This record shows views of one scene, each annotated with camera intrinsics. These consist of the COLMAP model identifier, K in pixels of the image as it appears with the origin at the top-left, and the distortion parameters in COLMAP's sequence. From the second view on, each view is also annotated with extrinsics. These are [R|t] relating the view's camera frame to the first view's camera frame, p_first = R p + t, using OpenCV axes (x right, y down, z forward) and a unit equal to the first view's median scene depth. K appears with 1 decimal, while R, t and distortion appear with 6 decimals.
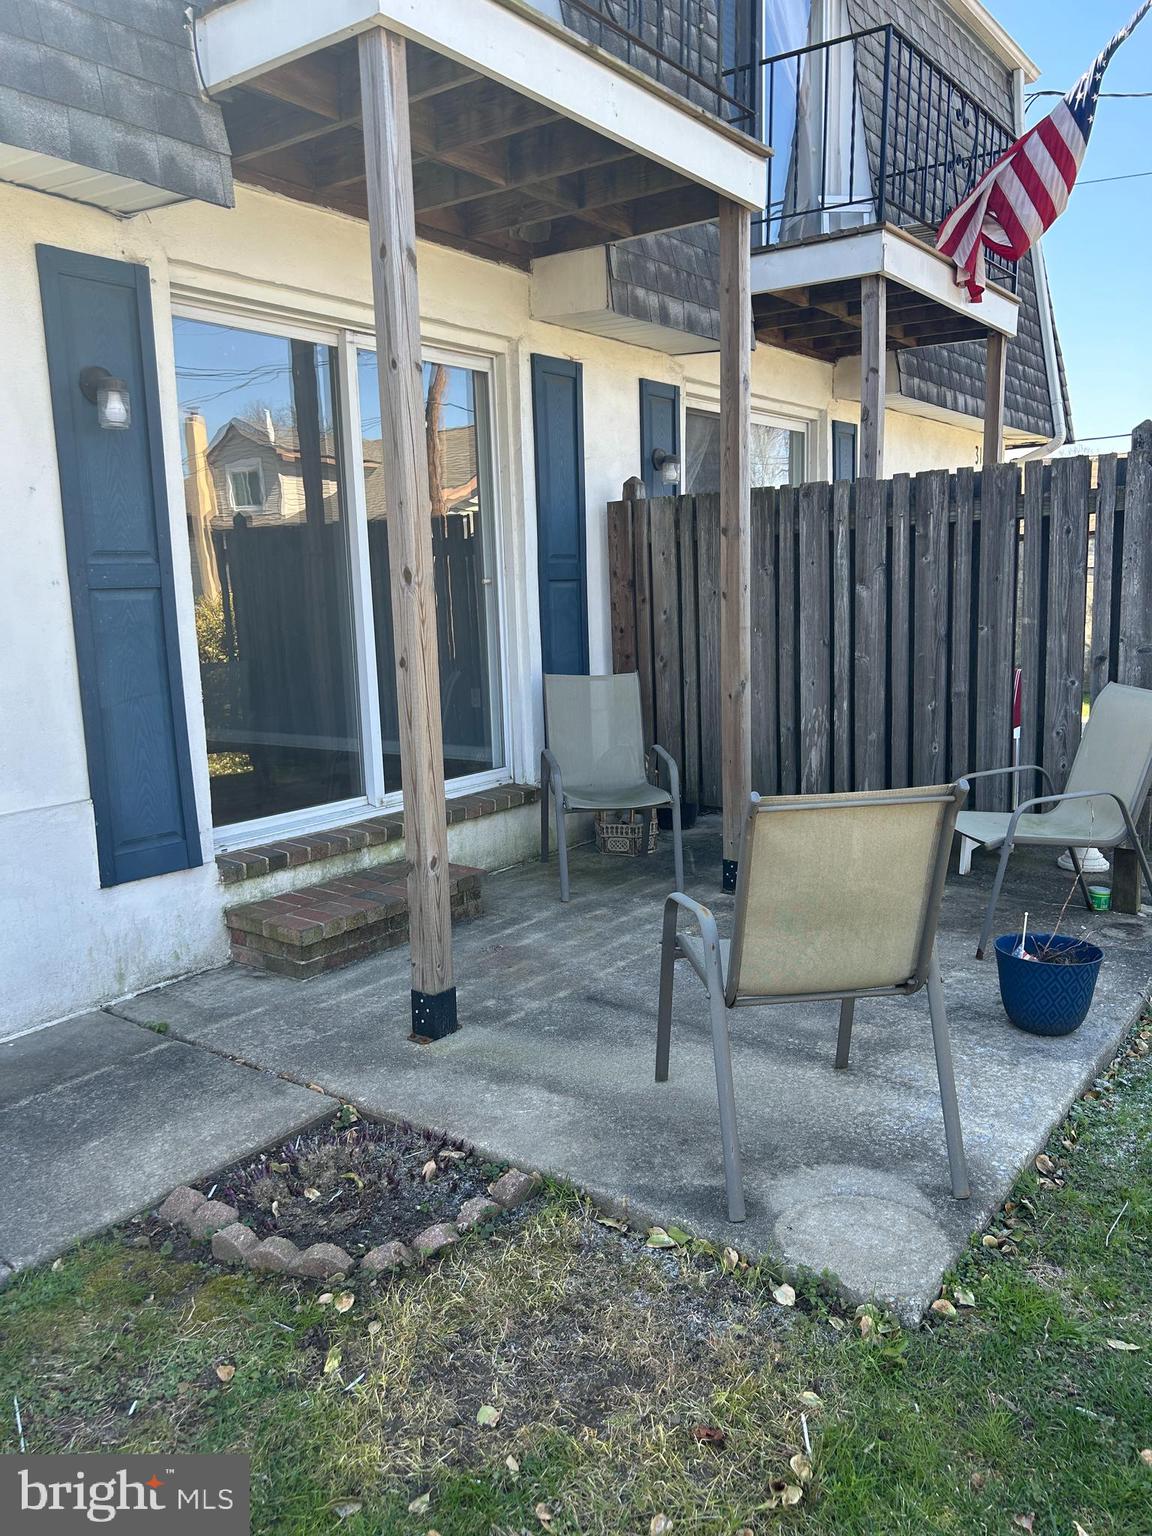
lens RADIAL K [[1157.8, 0, 577.7], [0, 1157.8, 771.1], [0, 0, 1]] dist [0.009576, -0.015548]
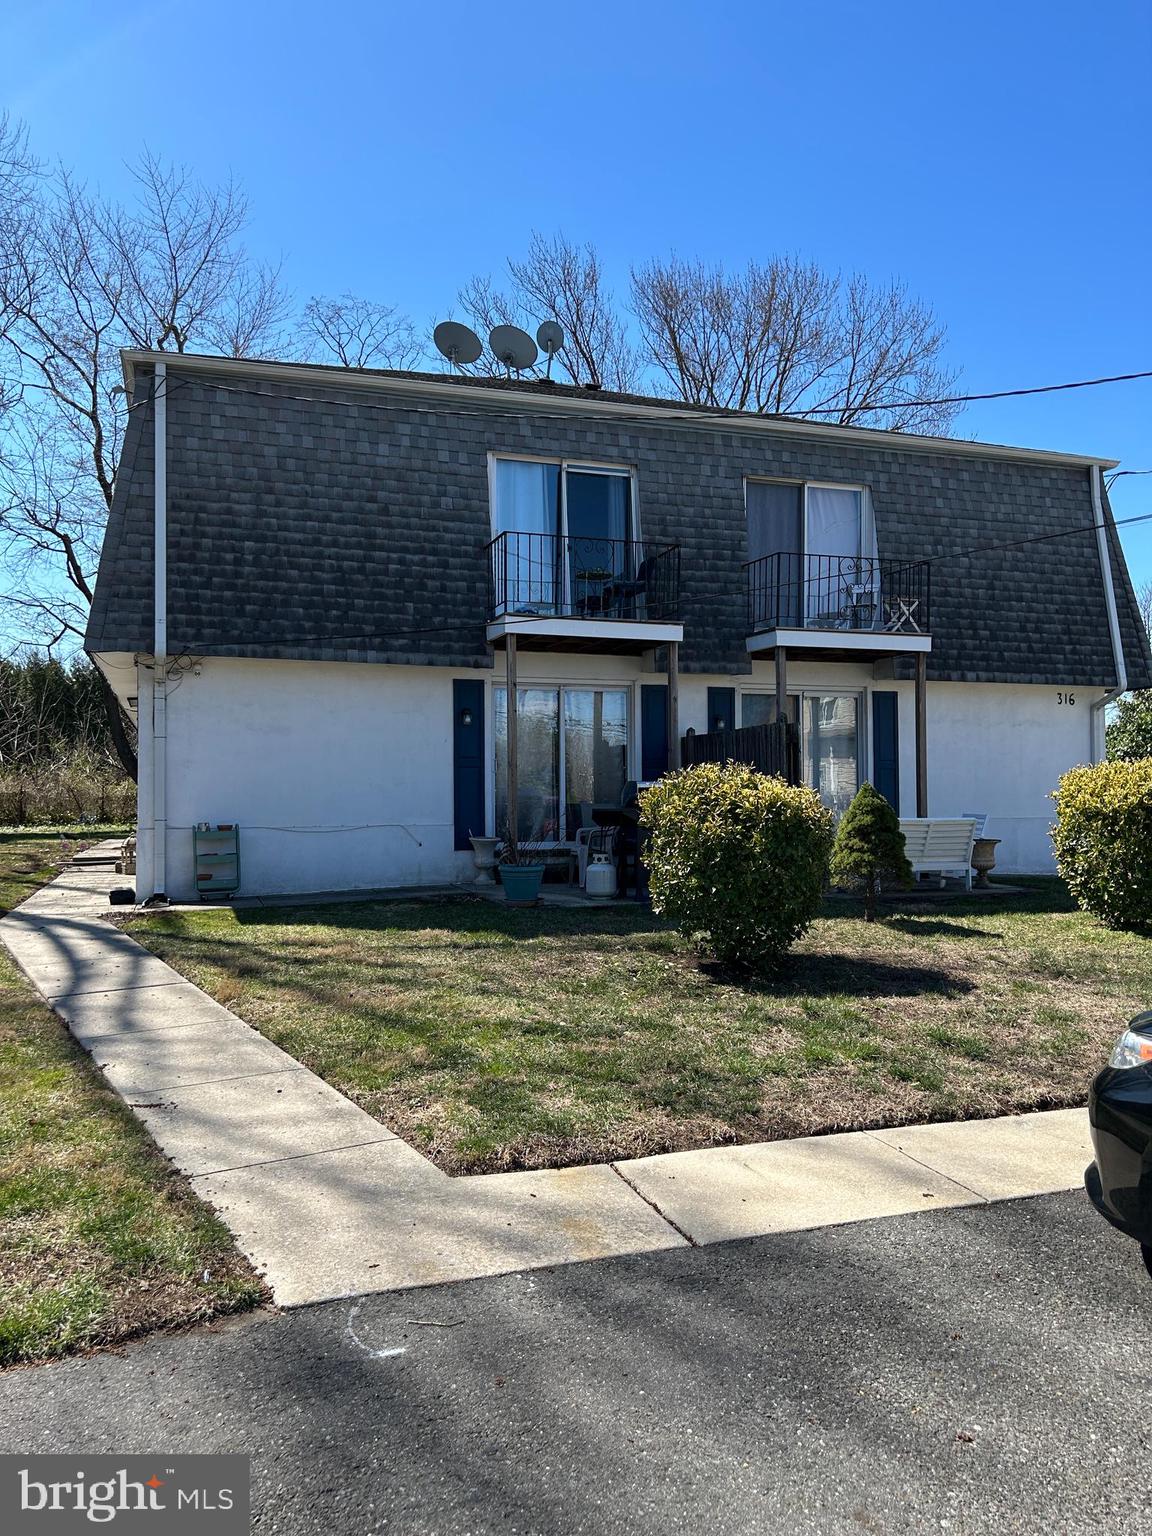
lens RADIAL K [[1157.8, 0, 575.9], [0, 1157.8, 767.8], [0, 0, 1]] dist [0.009576, -0.015548]
pose [[0.822339, 0.025252, -0.568437, 1.347240], [-0.116743, 0.985249, -0.125120, 0.178420], [0.556893, 0.169252, 0.813157, -1.212248]]
